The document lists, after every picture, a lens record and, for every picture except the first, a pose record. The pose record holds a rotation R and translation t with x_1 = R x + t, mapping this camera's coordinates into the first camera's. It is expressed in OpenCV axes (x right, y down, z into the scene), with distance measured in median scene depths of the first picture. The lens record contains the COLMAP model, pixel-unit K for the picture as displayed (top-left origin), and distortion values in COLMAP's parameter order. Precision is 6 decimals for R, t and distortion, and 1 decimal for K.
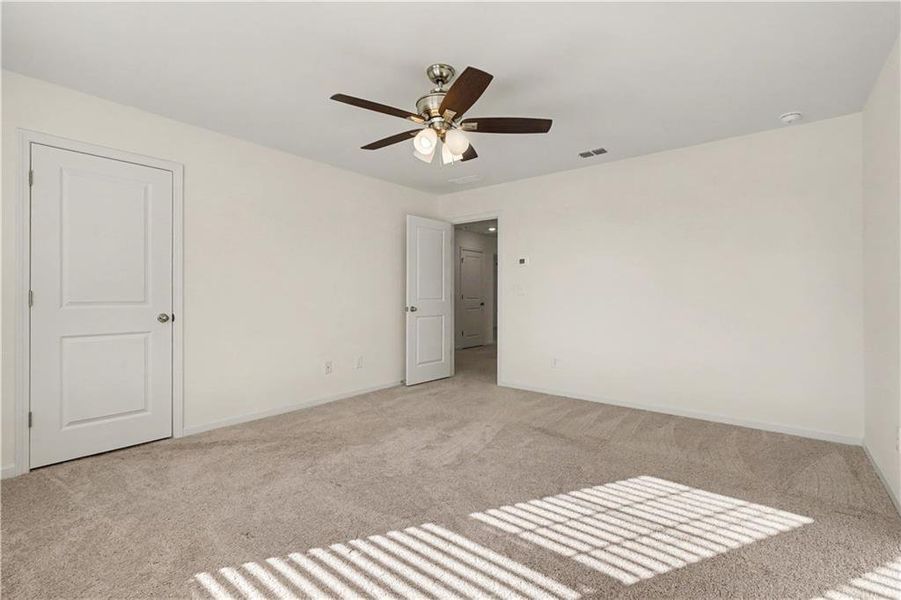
lens RADIAL K [[406.5, 0, 450.5], [0, 406.5, 300.0], [0, 0, 1]] dist [-0.025501, -0.000174]
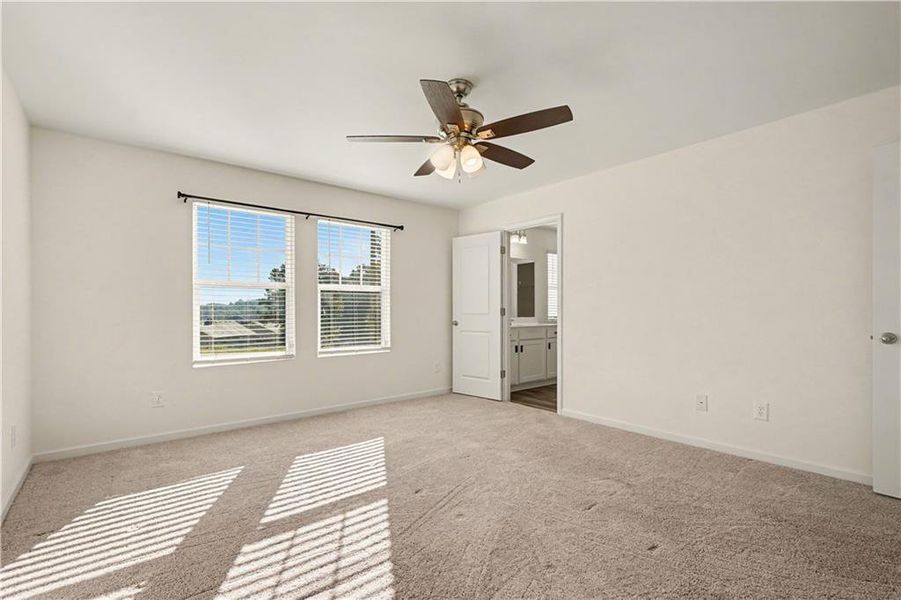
lens RADIAL K [[406.5, 0, 450.0], [0, 406.5, 304.6], [0, 0, 1]] dist [-0.001476, -0.000320]
pose [[-0.204986, -0.011525, -0.978697, 1.183549], [-0.001127, 0.999933, -0.011539, -0.021491], [0.978764, -0.001262, -0.204985, 1.431513]]
